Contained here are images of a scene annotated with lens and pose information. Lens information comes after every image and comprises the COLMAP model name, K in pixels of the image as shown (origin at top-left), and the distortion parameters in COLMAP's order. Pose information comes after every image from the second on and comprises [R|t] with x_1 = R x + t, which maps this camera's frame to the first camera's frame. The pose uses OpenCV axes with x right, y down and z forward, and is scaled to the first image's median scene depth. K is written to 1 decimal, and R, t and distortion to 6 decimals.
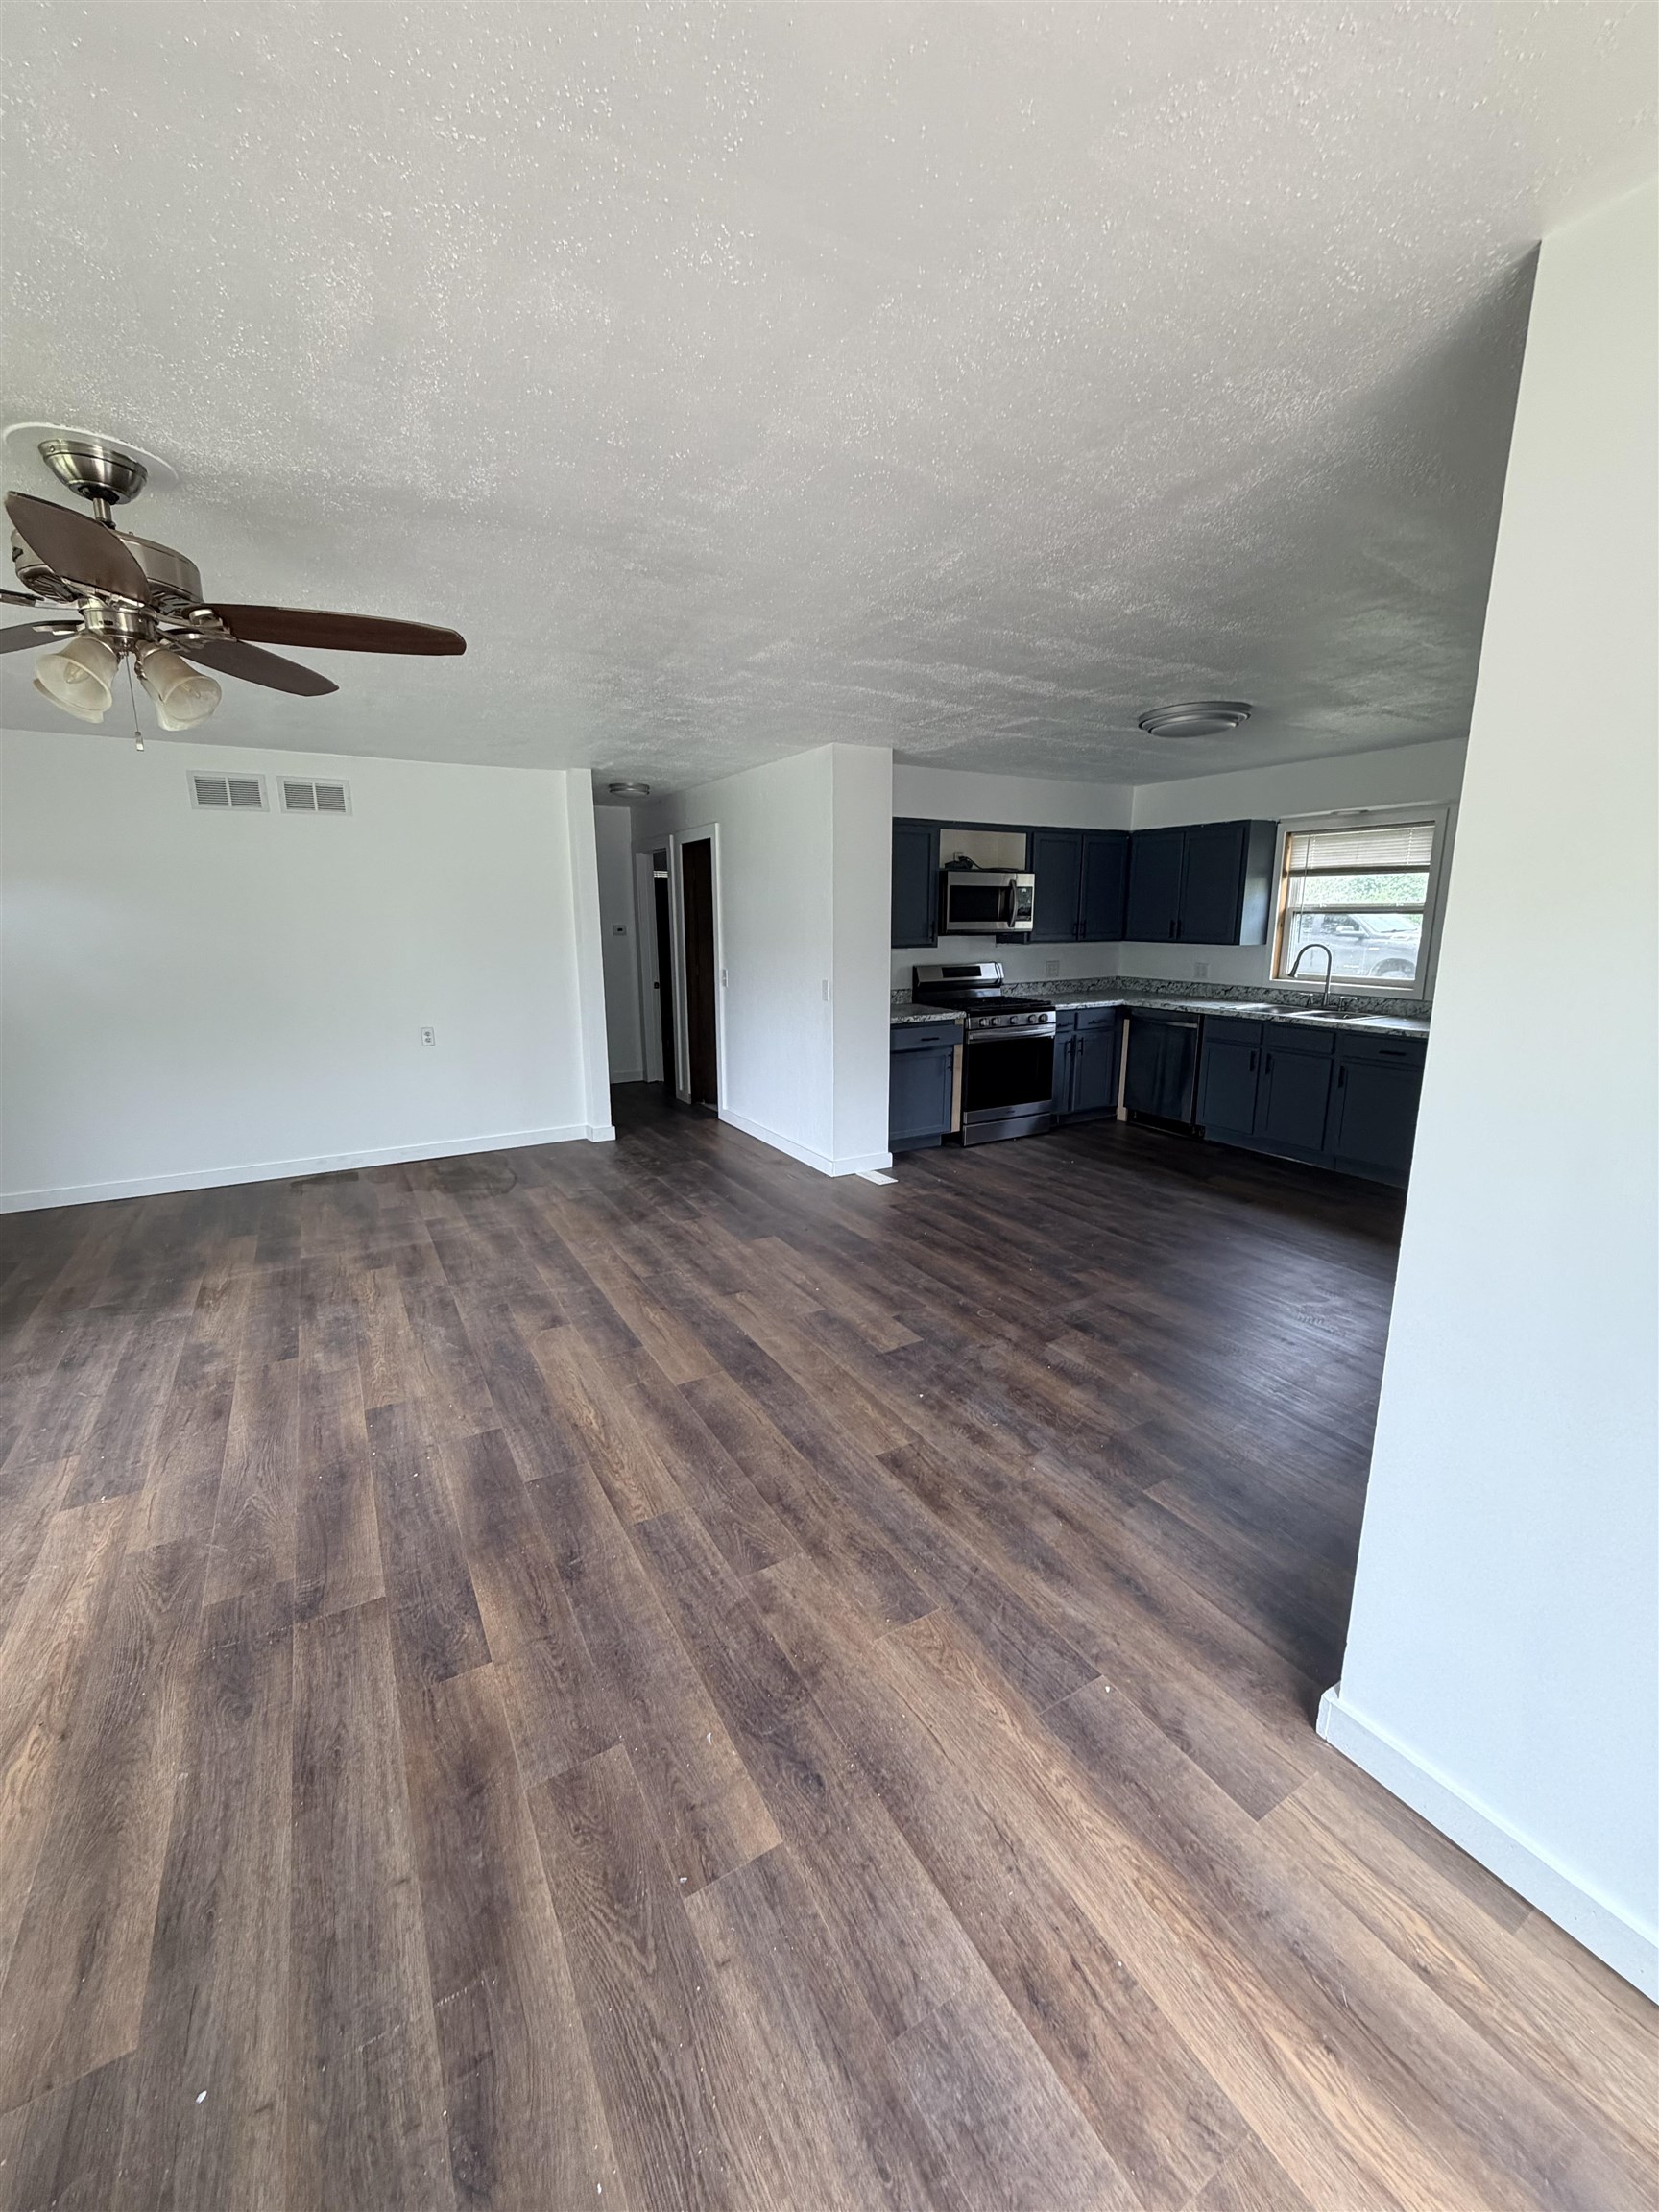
lens RADIAL K [[876.9, 0, 832.7], [0, 876.9, 1096.8], [0, 0, 1]] dist [0.000707, -0.000062]
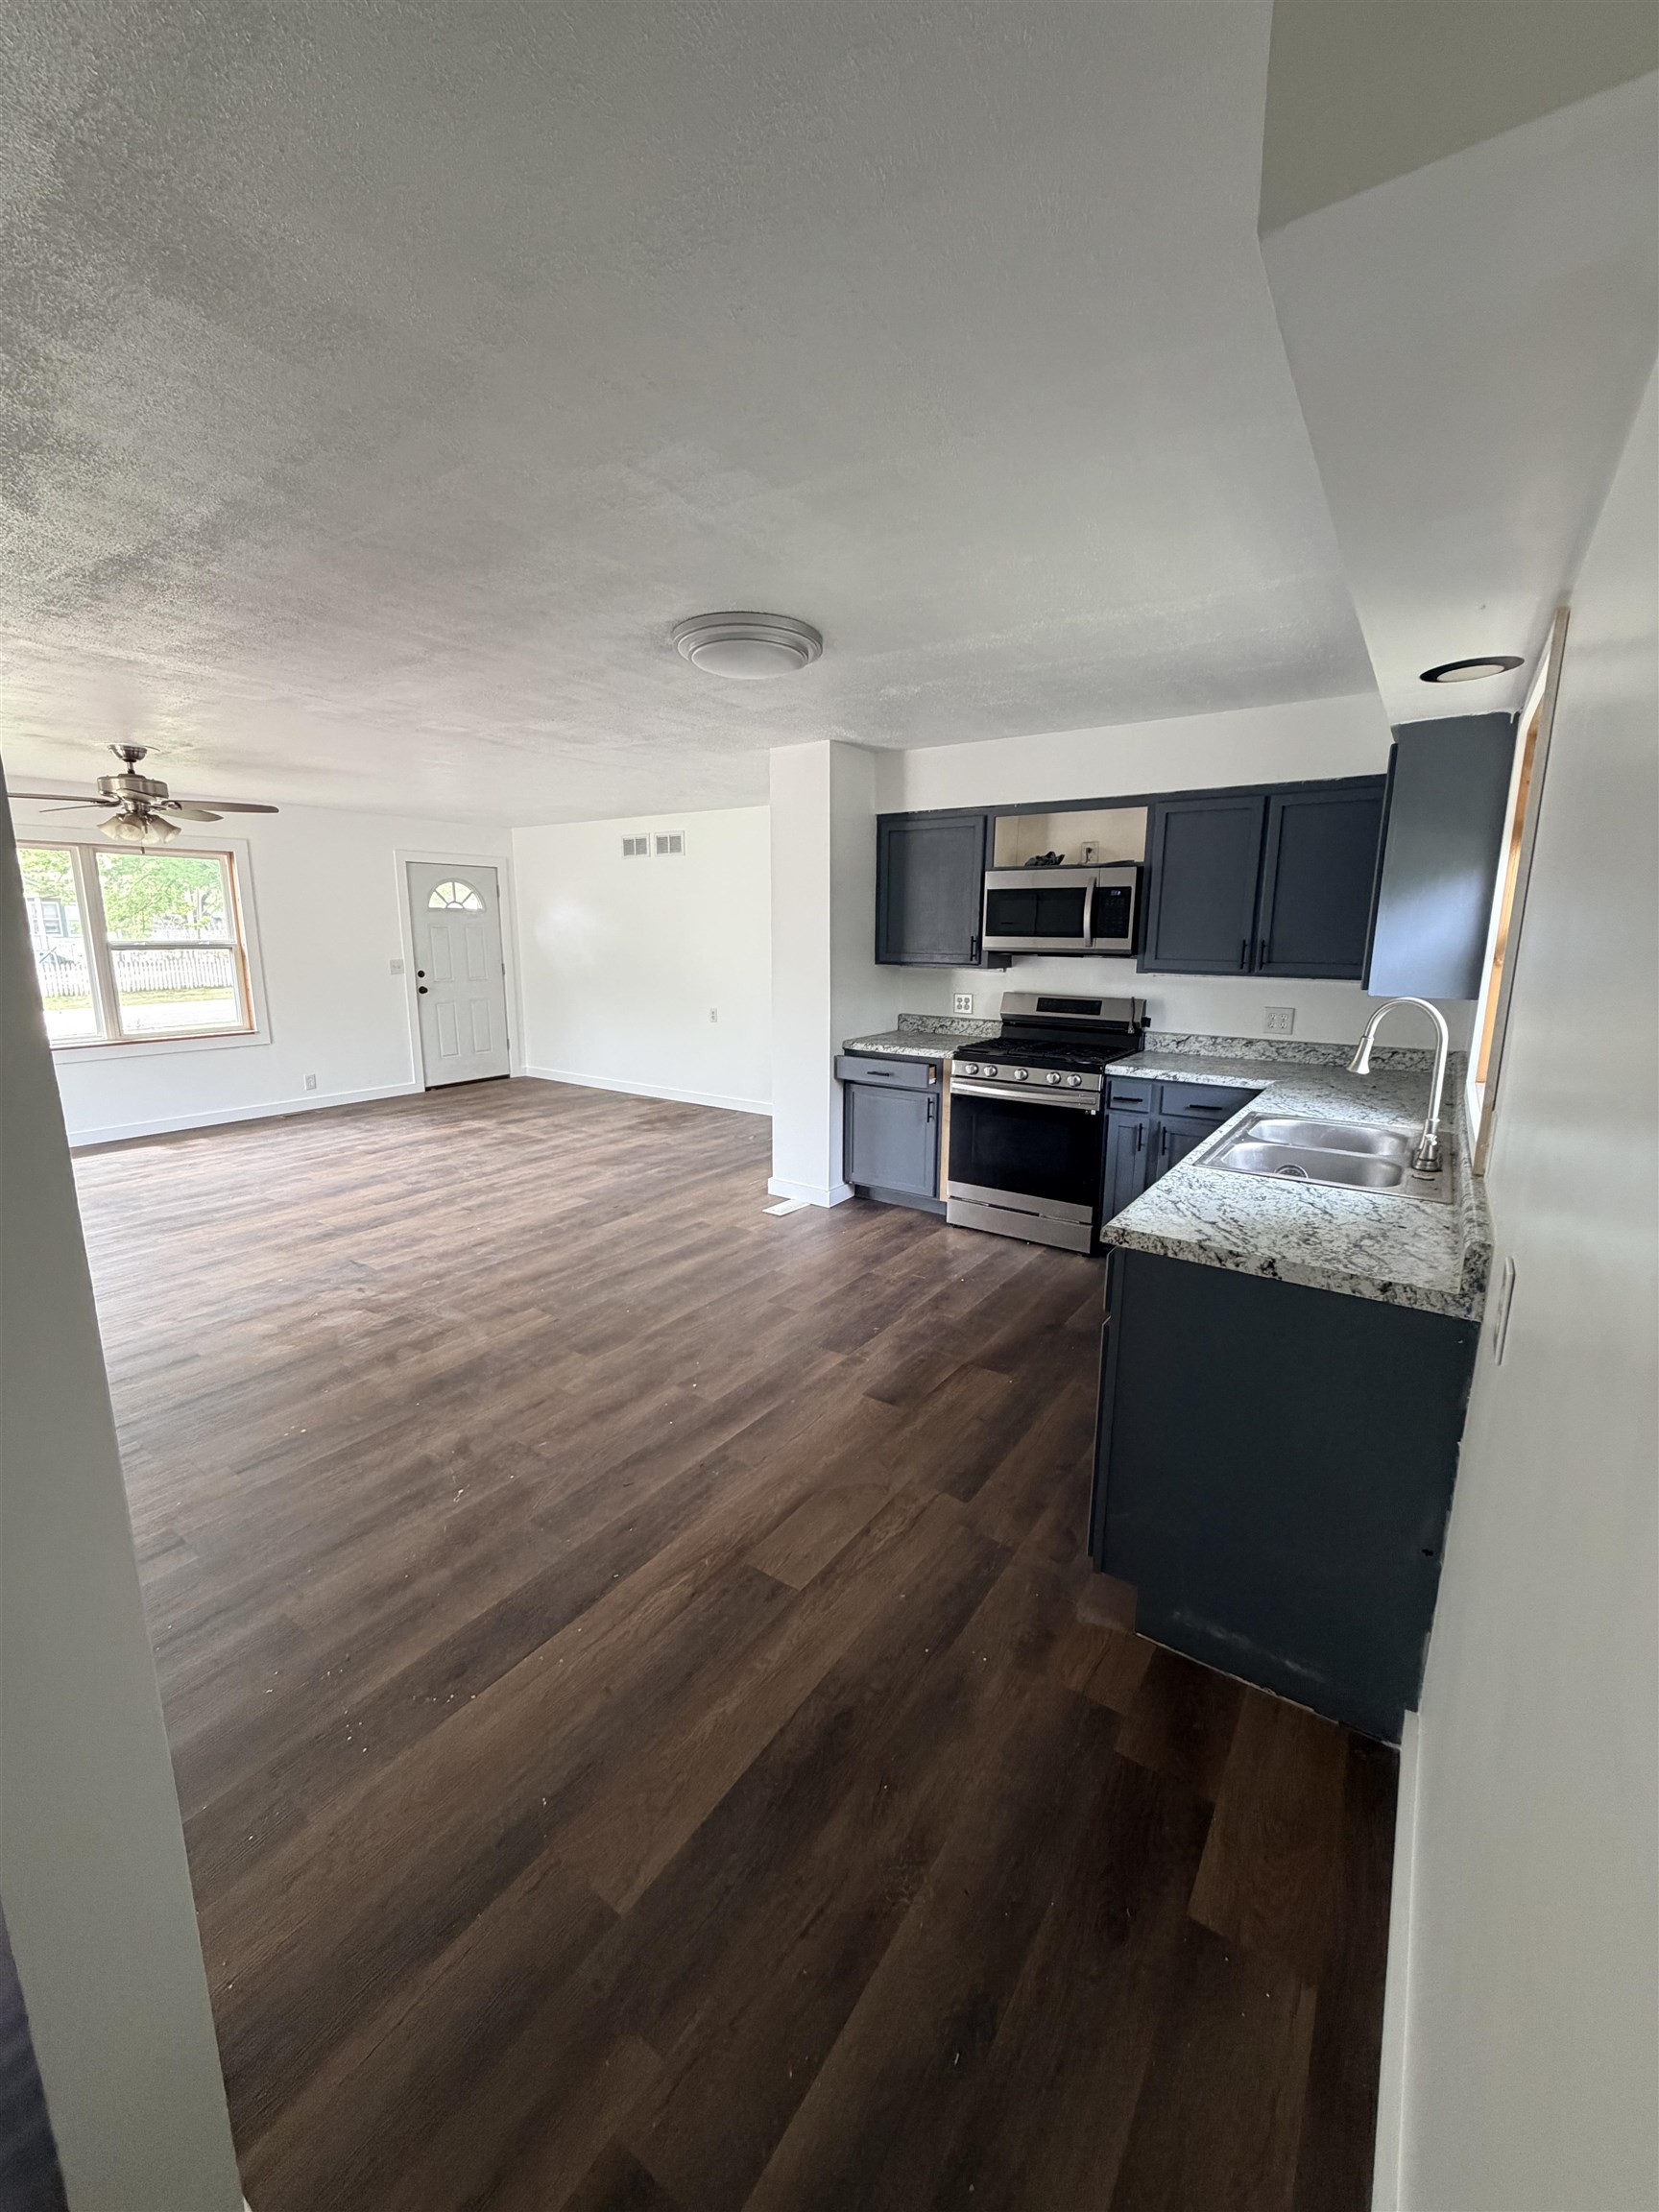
lens RADIAL K [[876.9, 0, 832.7], [0, 876.9, 1096.8], [0, 0, 1]] dist [0.000707, -0.000062]
pose [[0.422980, 0.178273, -0.888430, 1.165812], [-0.195246, 0.975356, 0.102760, -0.169454], [0.884854, 0.129997, 0.447363, 0.815356]]
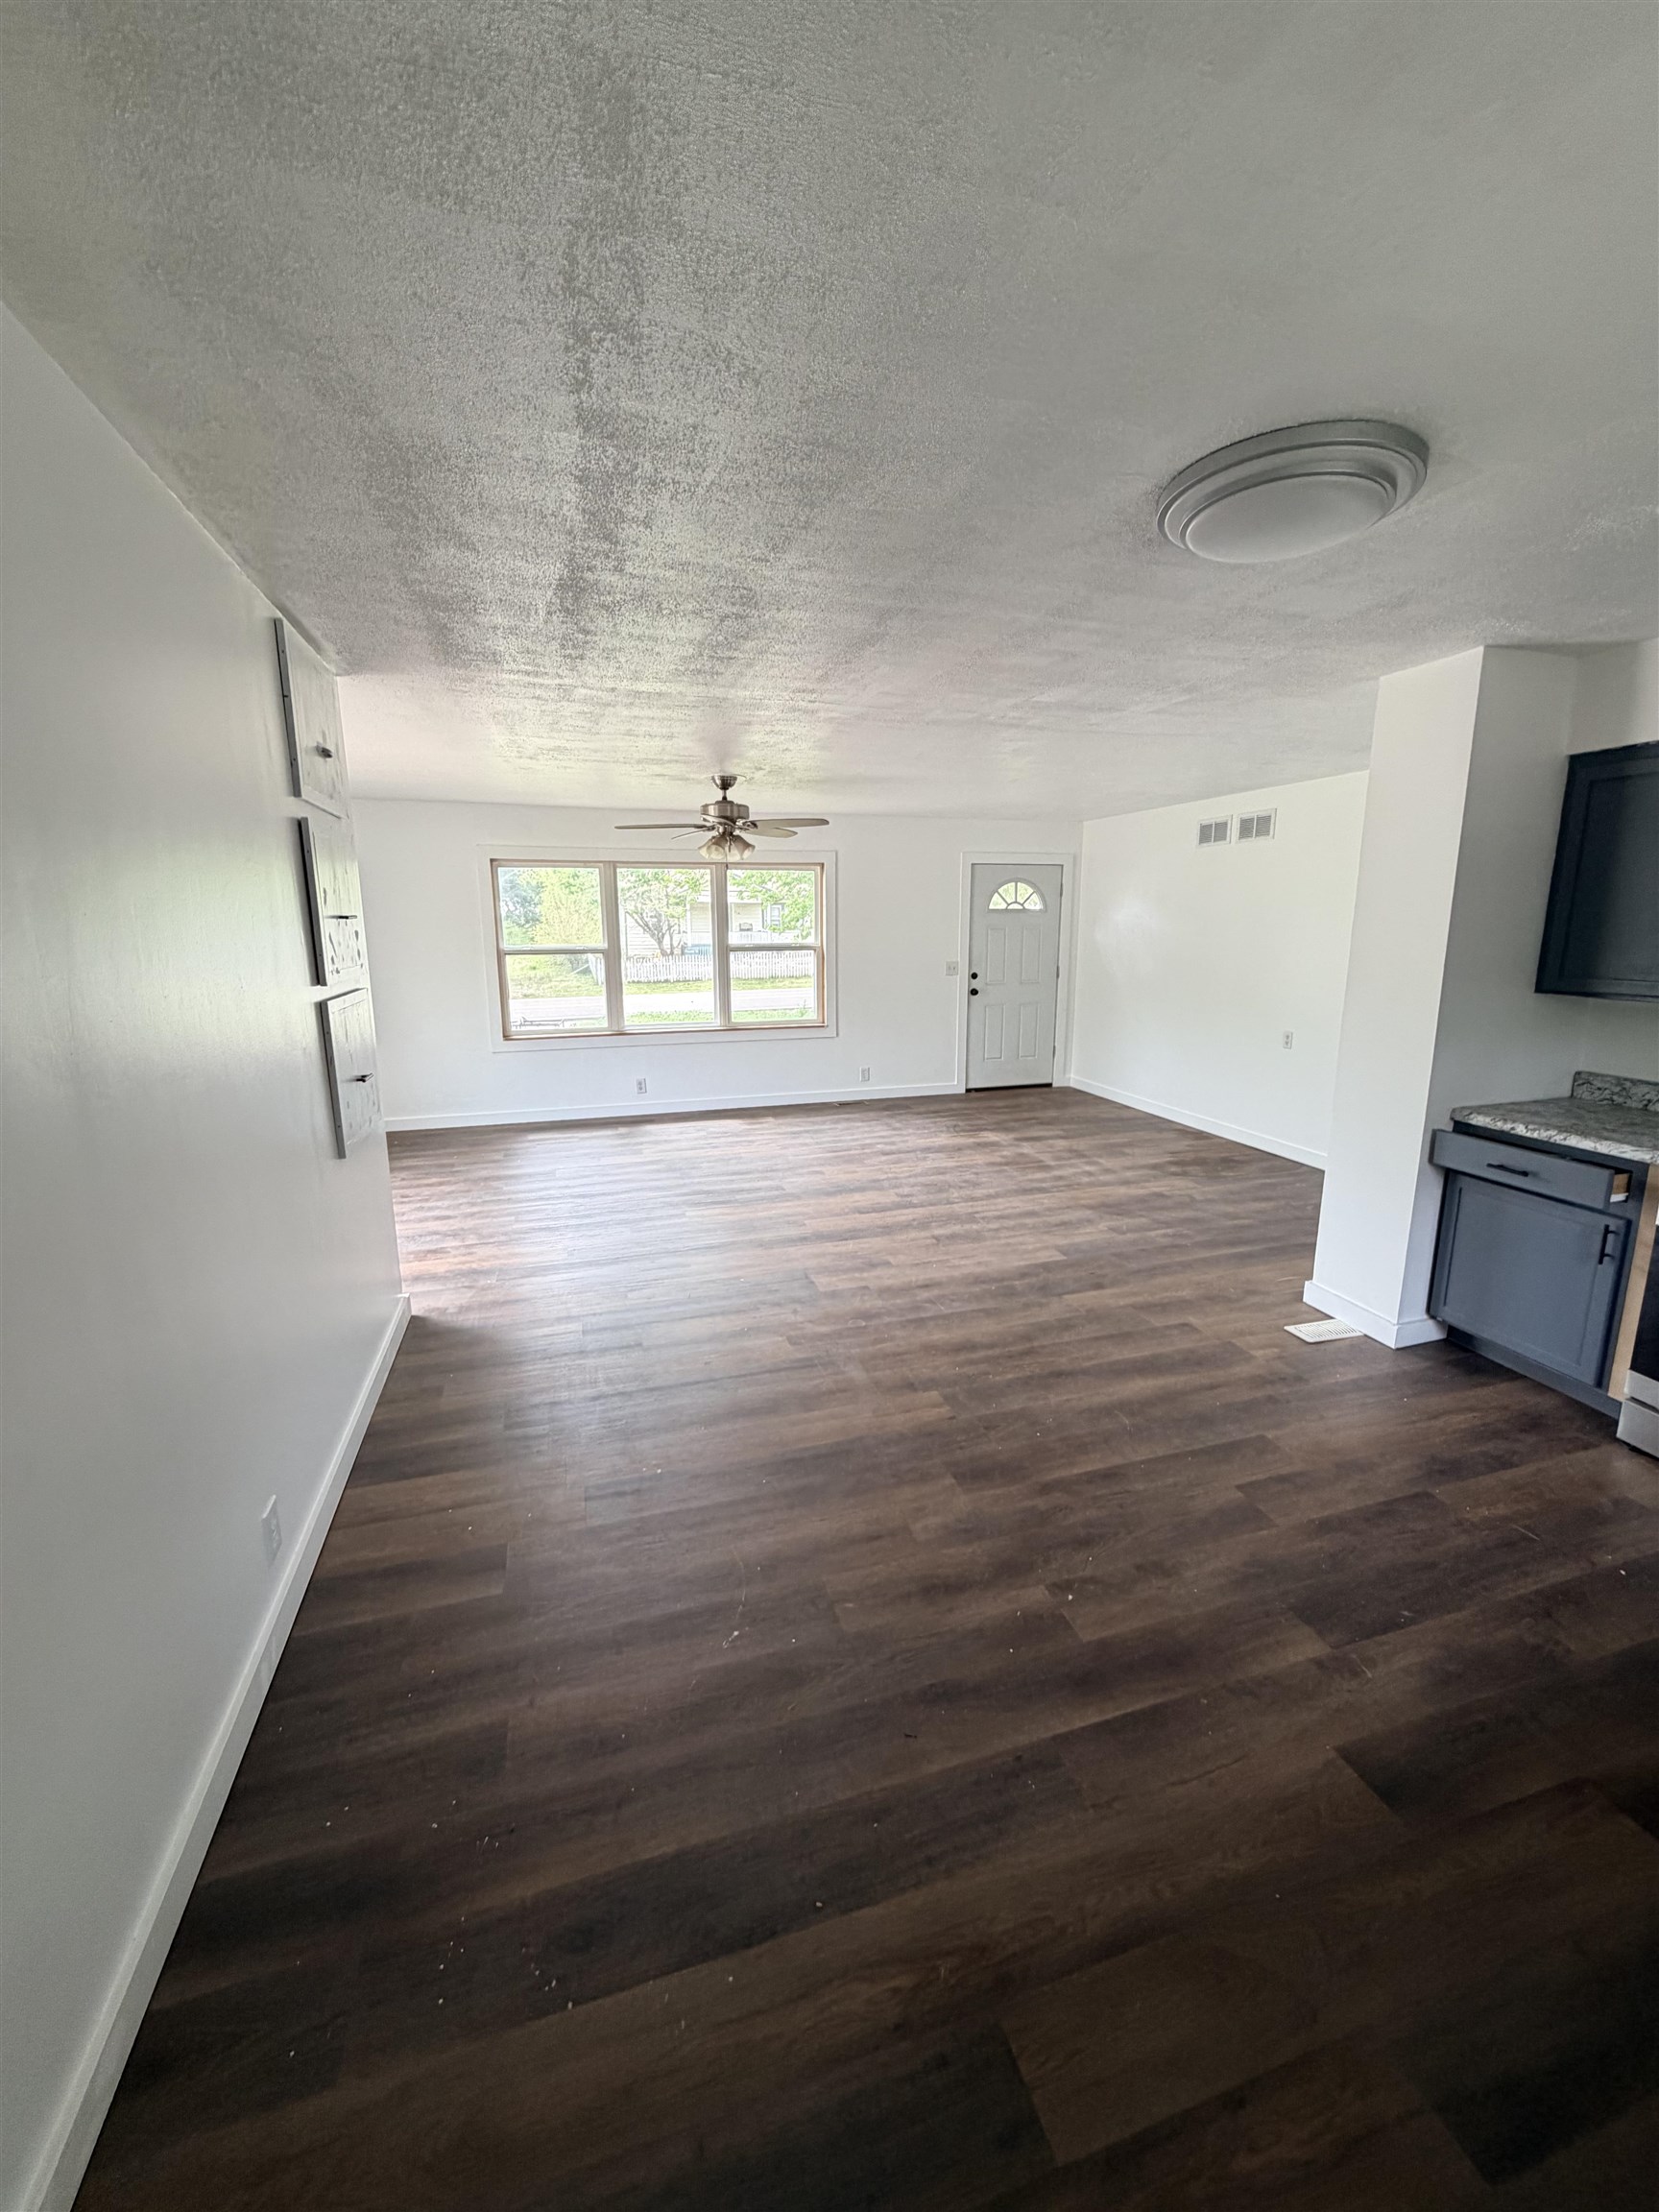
lens RADIAL K [[876.9, 0, 832.7], [0, 876.9, 1096.8], [0, 0, 1]] dist [0.000707, -0.000062]
pose [[-0.230898, 0.197479, -0.952727, 0.969766], [-0.196859, 0.949453, 0.244511, -0.217629], [0.952855, 0.244010, -0.180351, 0.964999]]
